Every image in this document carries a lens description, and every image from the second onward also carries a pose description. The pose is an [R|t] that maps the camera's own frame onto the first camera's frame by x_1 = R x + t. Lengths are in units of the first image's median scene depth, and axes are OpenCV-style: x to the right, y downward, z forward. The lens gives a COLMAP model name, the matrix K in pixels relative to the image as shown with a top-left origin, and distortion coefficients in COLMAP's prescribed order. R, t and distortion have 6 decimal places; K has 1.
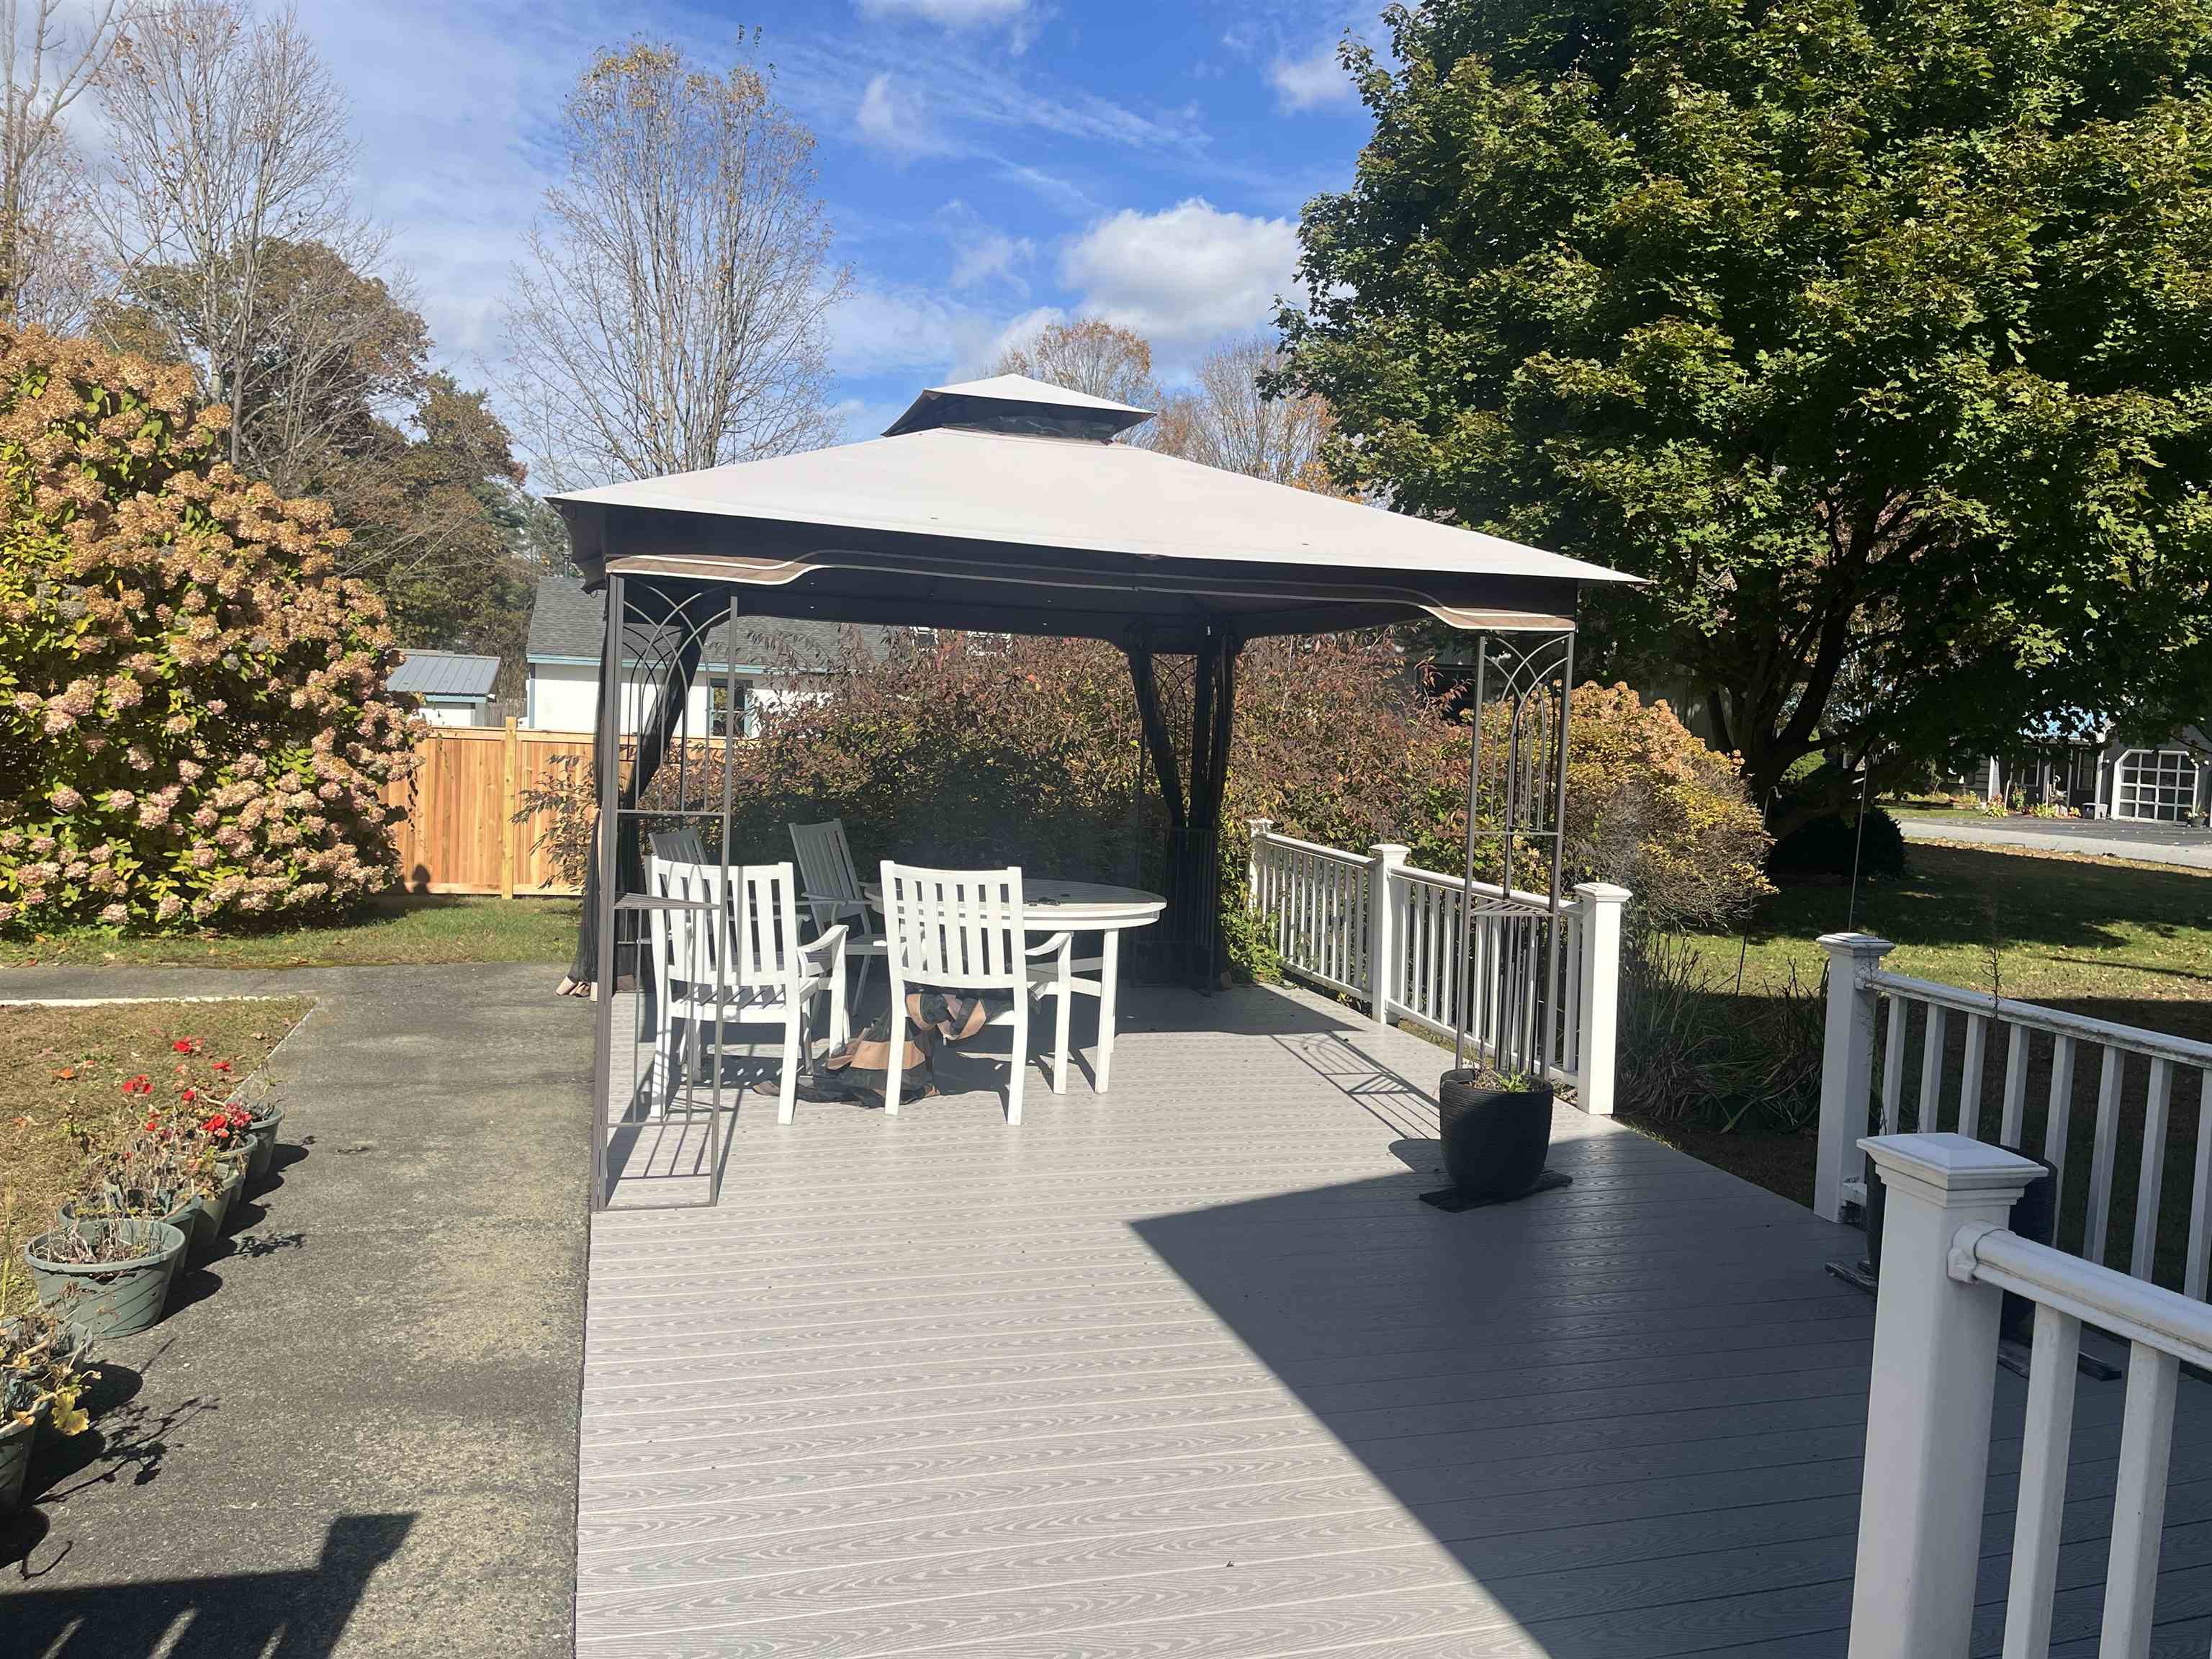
lens RADIAL K [[1697.9, 0, 1106.0], [0, 1697.9, 829.5], [0, 0, 1]] dist [0.072852, -0.079489]
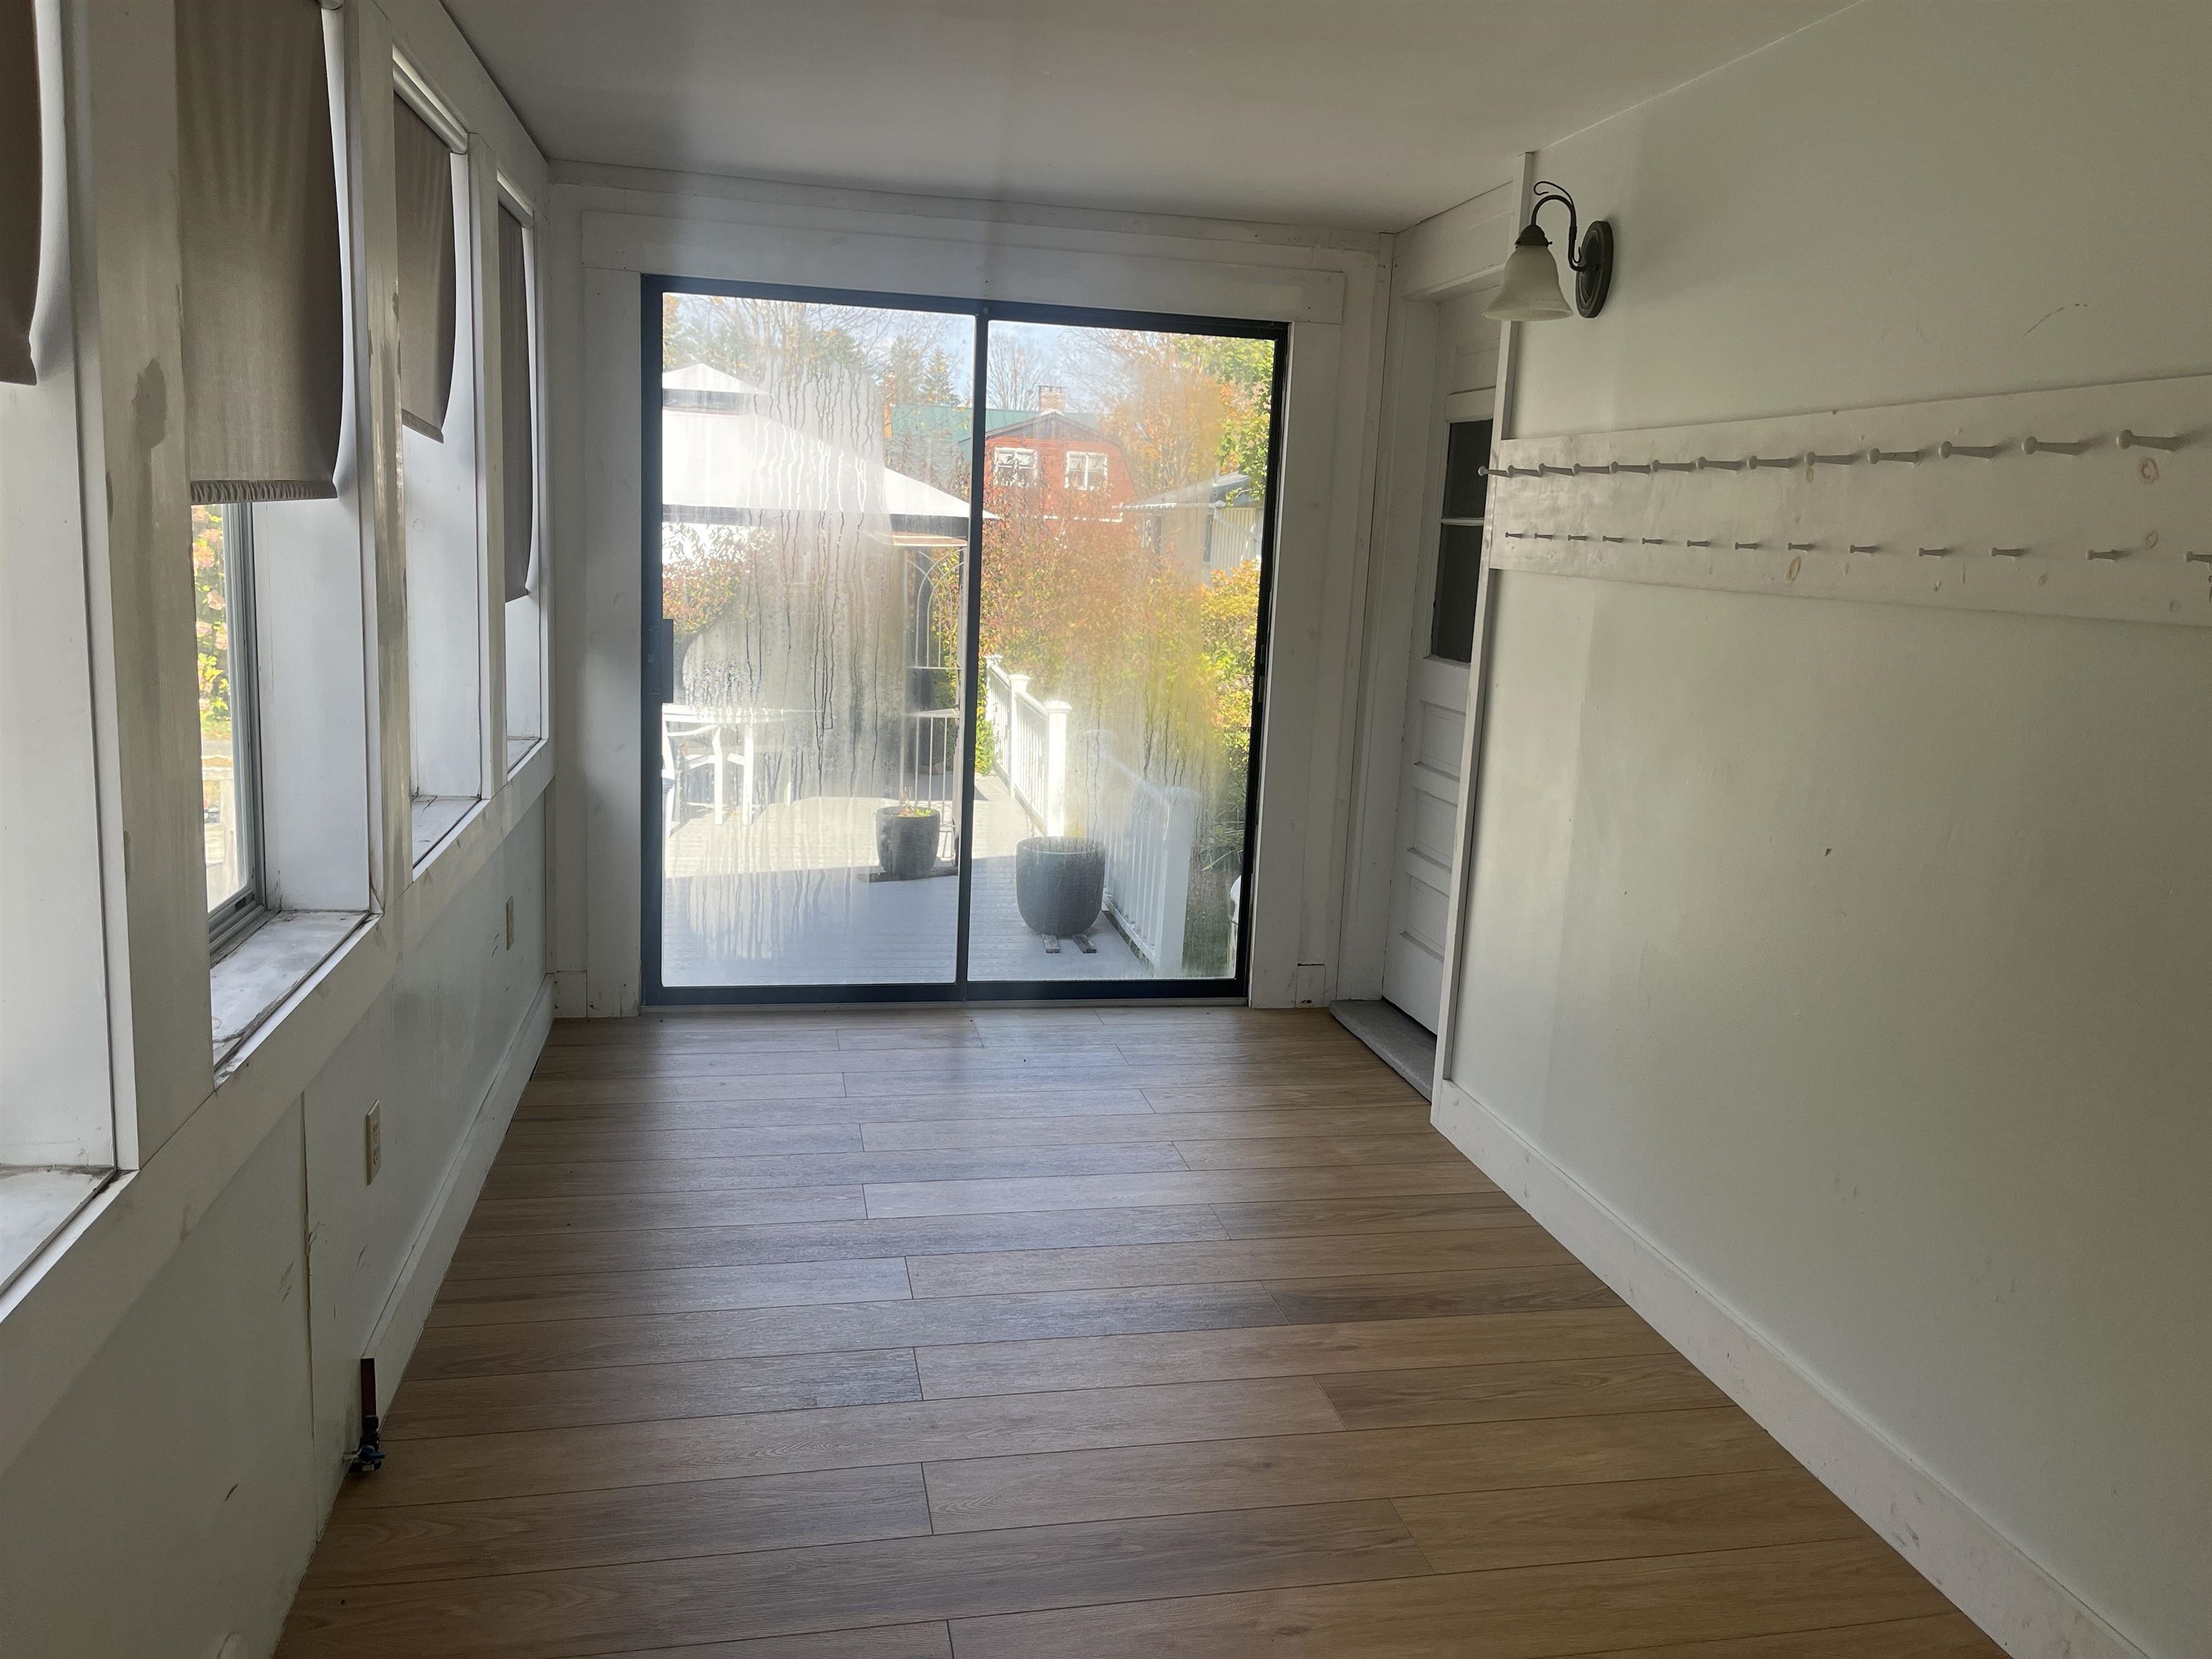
lens RADIAL K [[1687.5, 0, 1126.0], [0, 1687.5, 821.2], [0, 0, 1]] dist [0.076049, -0.078206]
pose [[0.994949, 0.026774, -0.096746, 0.519601], [-0.017612, 0.995385, 0.094336, -0.007284], [0.098825, -0.092156, 0.990828, -0.564918]]
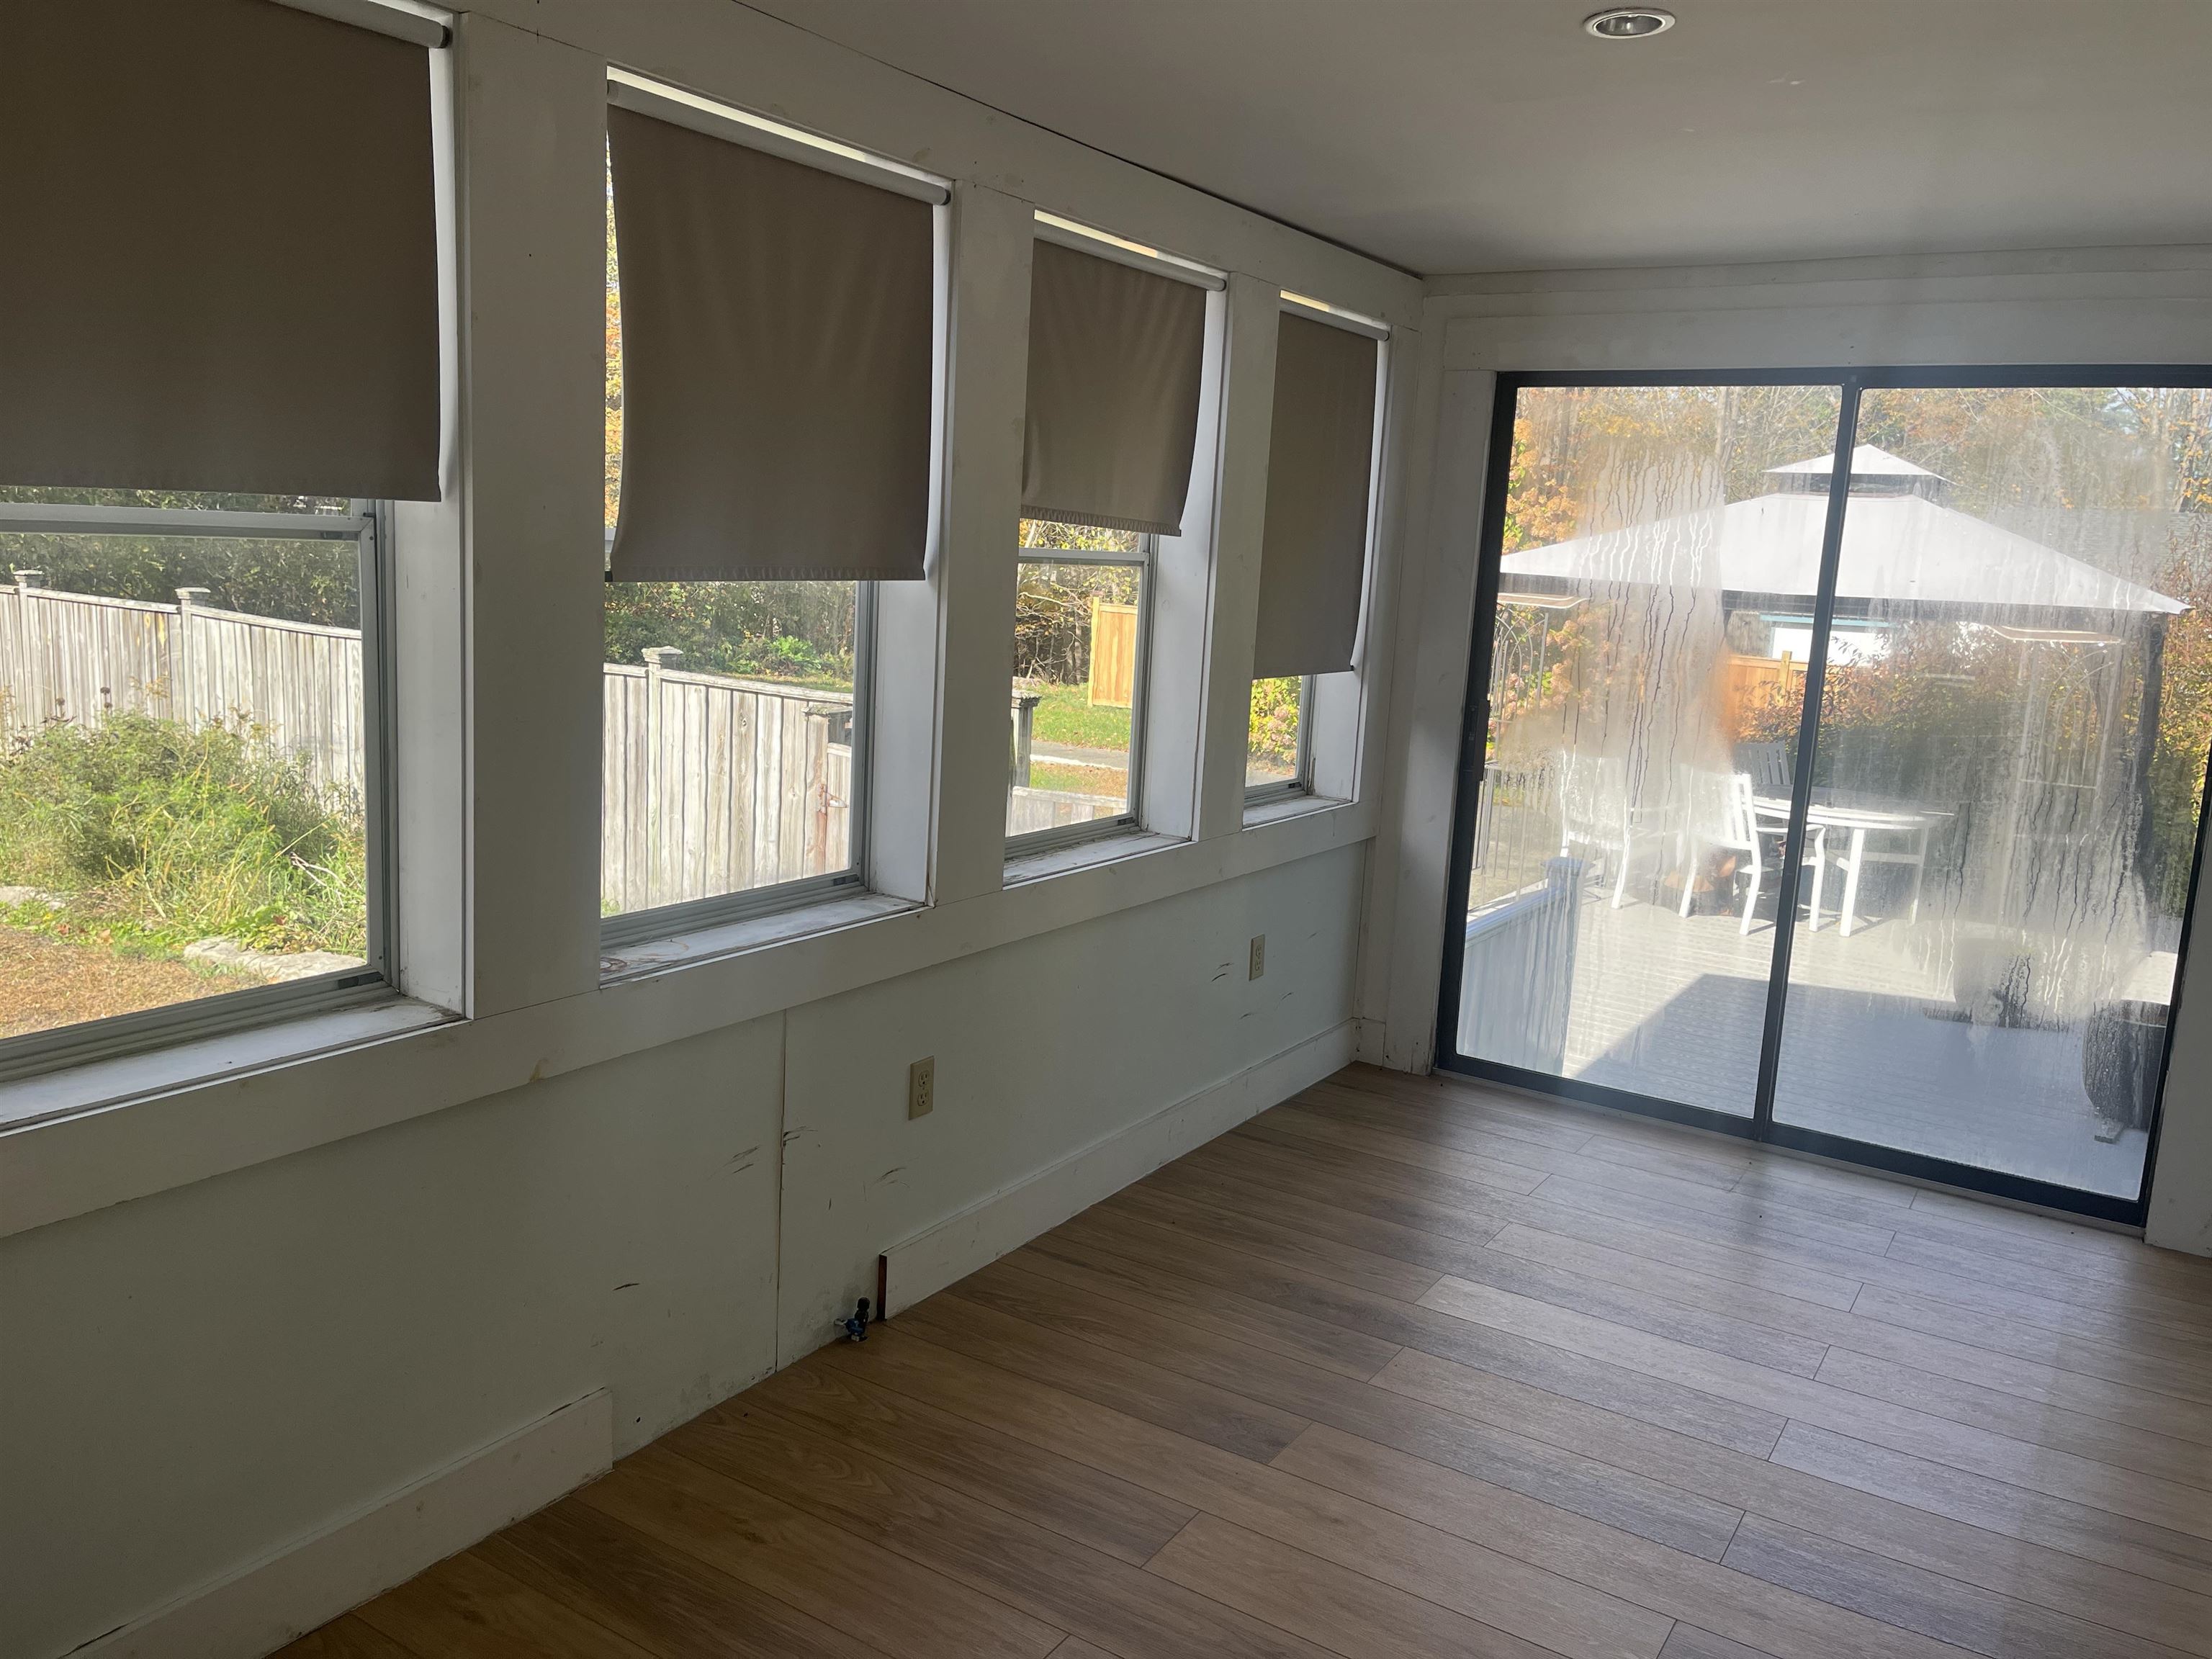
lens RADIAL K [[1697.9, 0, 1106.0], [0, 1697.9, 829.5], [0, 0, 1]] dist [0.072852, -0.079489]
pose [[0.645057, 0.129941, -0.753005, 0.711966], [-0.091654, 0.991478, 0.092577, -0.018658], [0.758618, 0.009298, 0.651470, -0.478235]]
